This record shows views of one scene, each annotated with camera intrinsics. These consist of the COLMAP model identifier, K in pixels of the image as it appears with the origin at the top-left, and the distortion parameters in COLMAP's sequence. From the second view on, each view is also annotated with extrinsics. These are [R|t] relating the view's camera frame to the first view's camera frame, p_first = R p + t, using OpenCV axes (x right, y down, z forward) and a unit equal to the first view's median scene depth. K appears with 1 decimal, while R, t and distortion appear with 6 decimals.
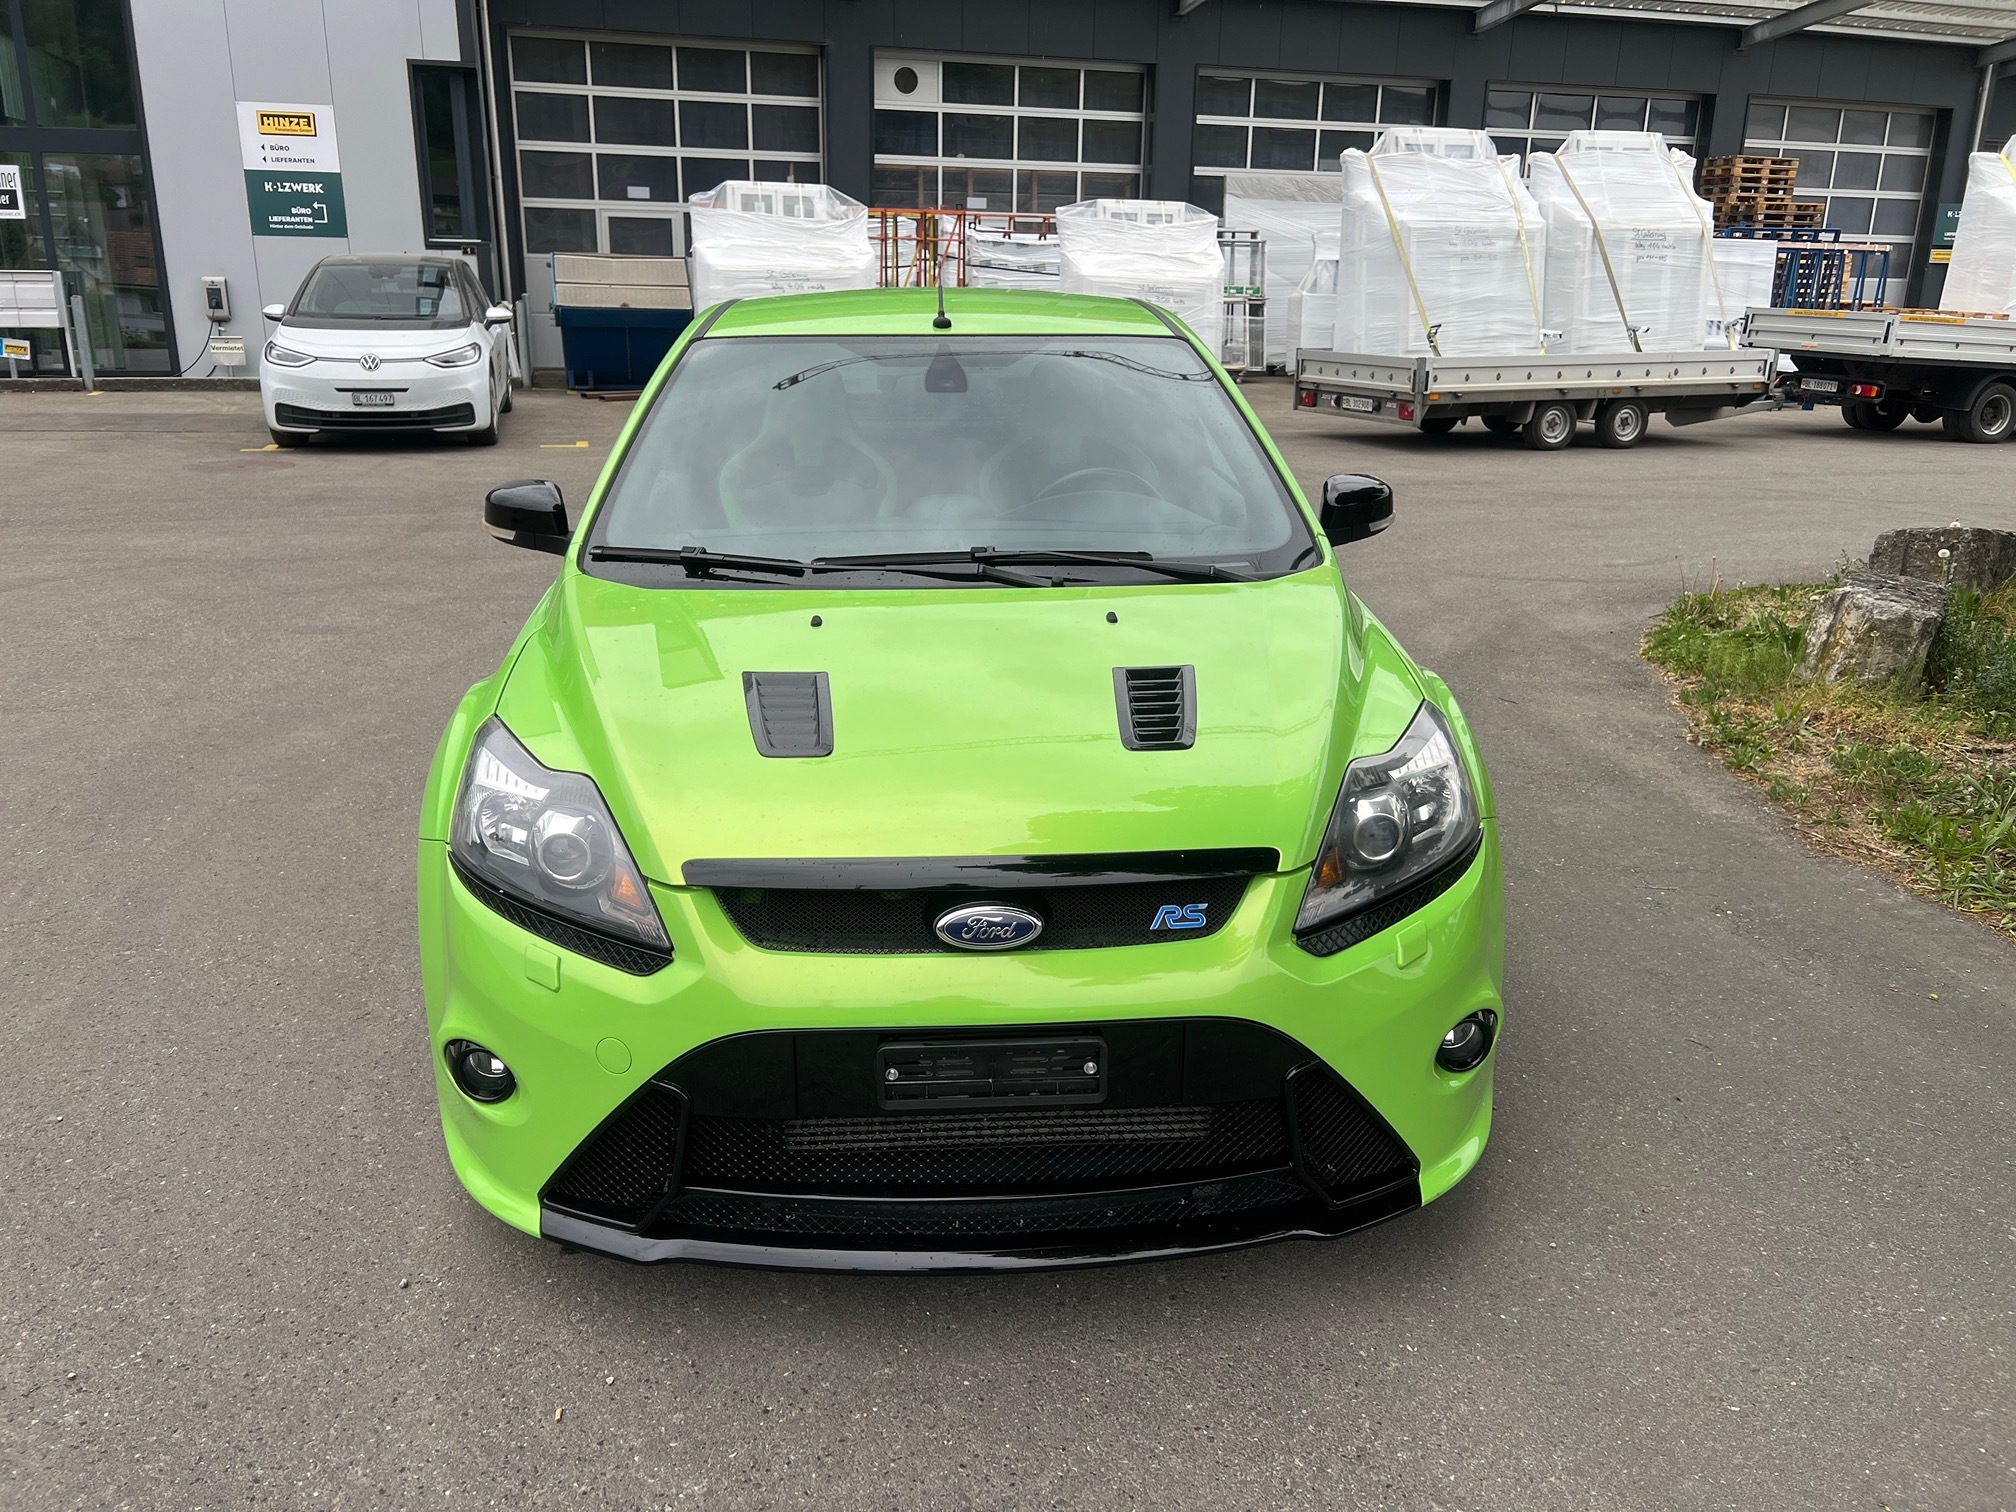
lens RADIAL K [[1521.3, 0, 1005.4], [0, 1521.3, 753.0], [0, 0, 1]] dist [0.094999, -0.088443]
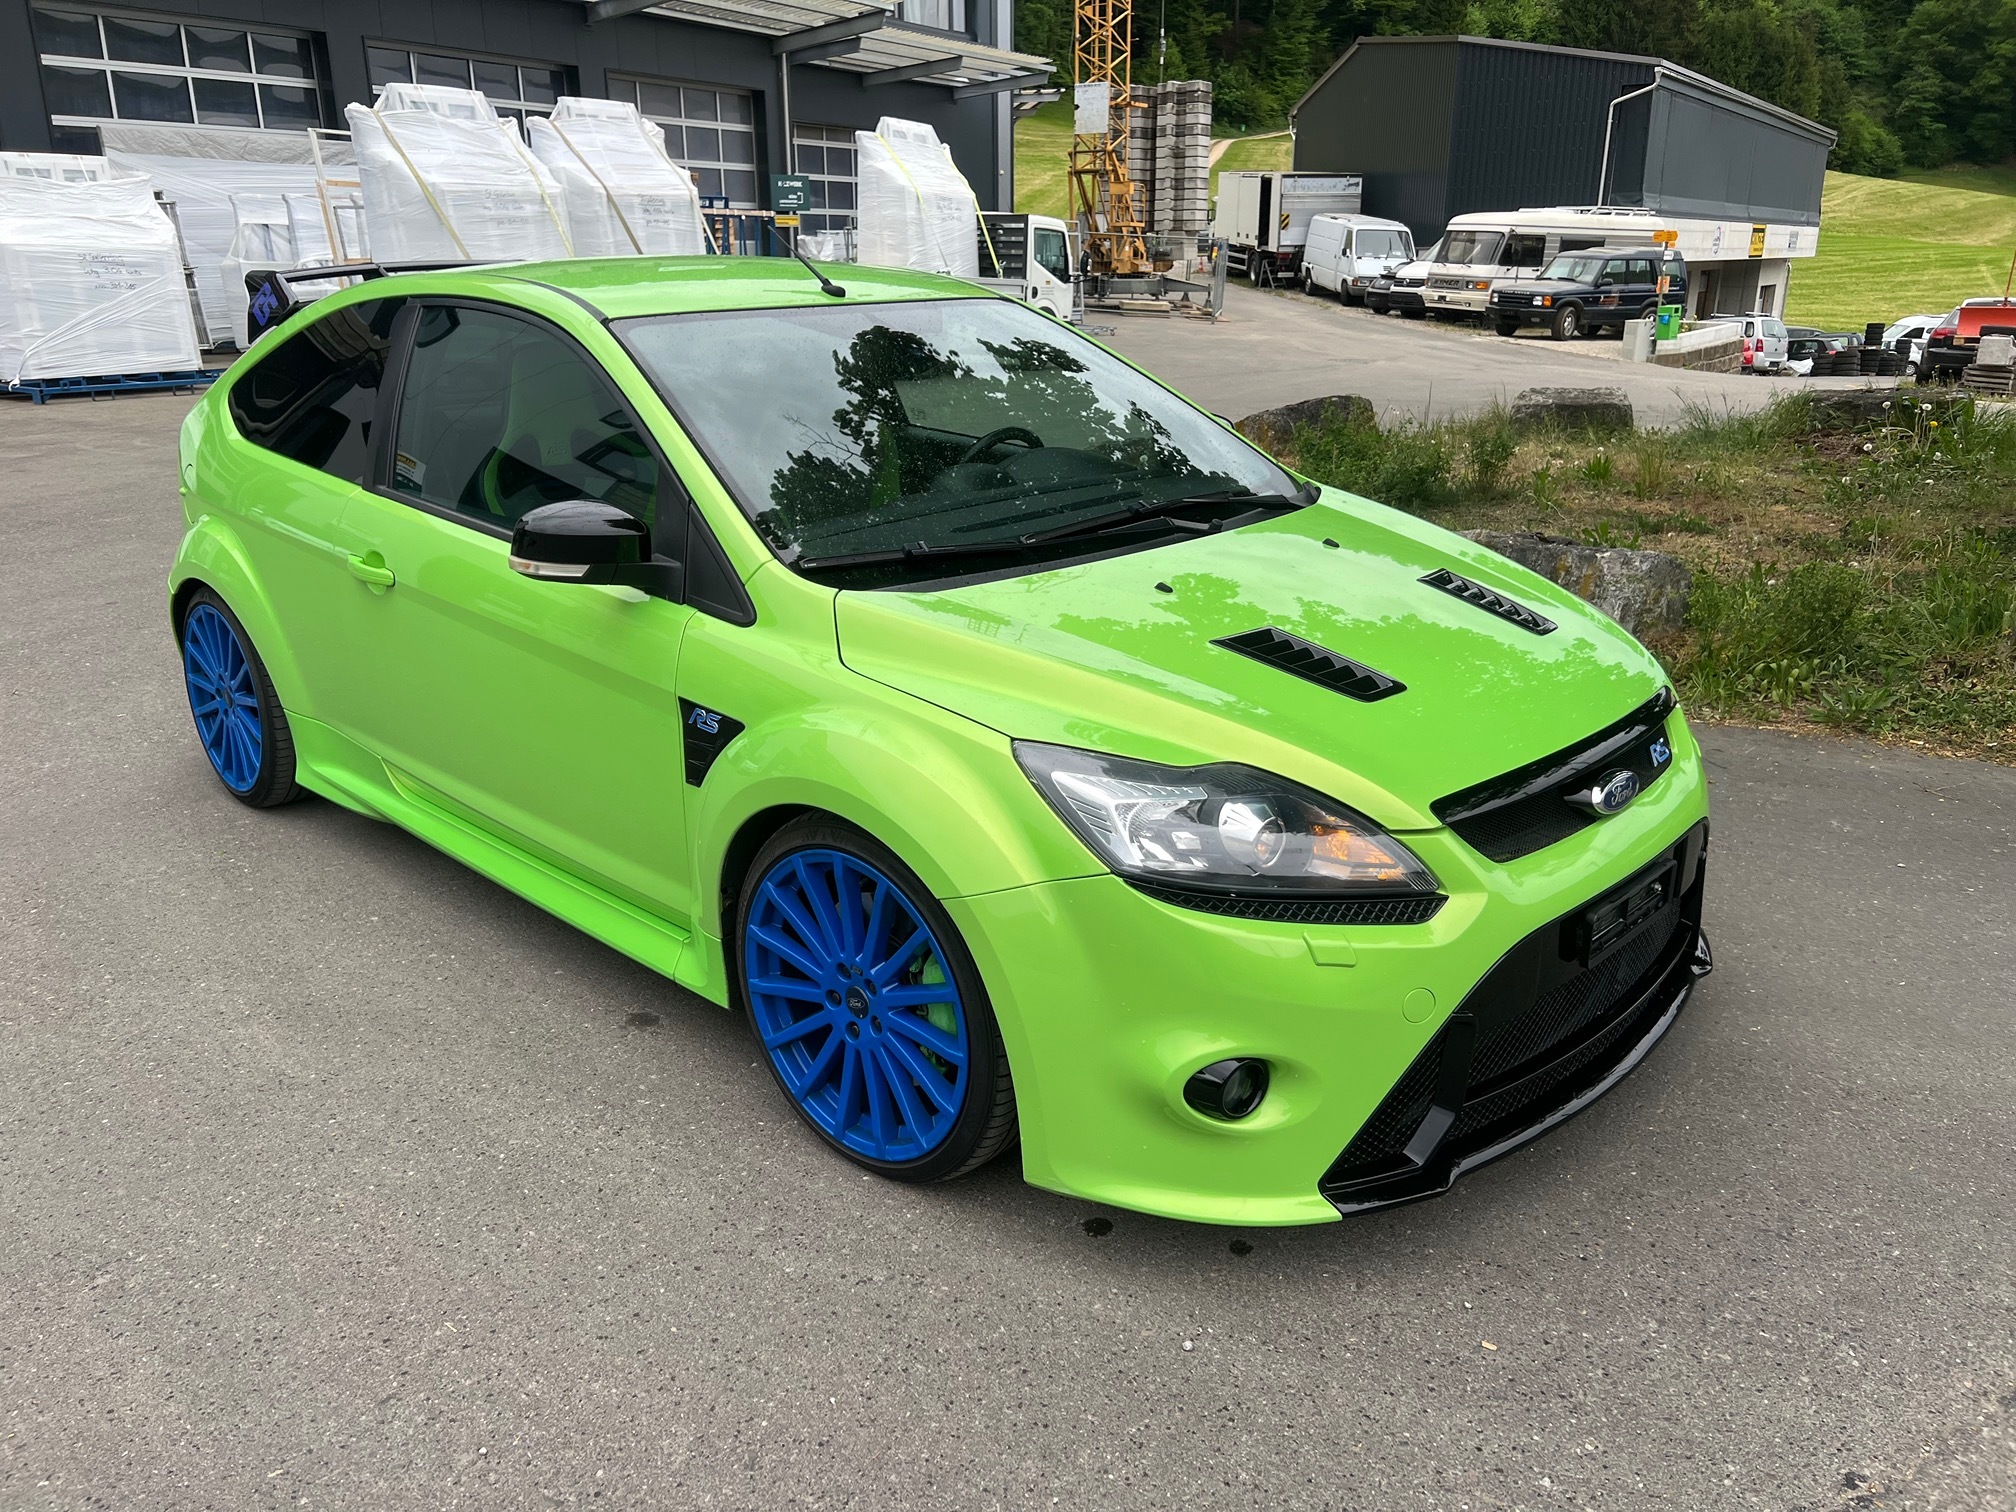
lens RADIAL K [[1521.3, 0, 1005.4], [0, 1521.3, 753.0], [0, 0, 1]] dist [0.094999, -0.088443]
pose [[0.744820, -0.233535, 0.625063, -0.154230], [0.220879, 0.970233, 0.099298, -0.018668], [-0.629647, 0.064105, 0.774232, 0.054548]]
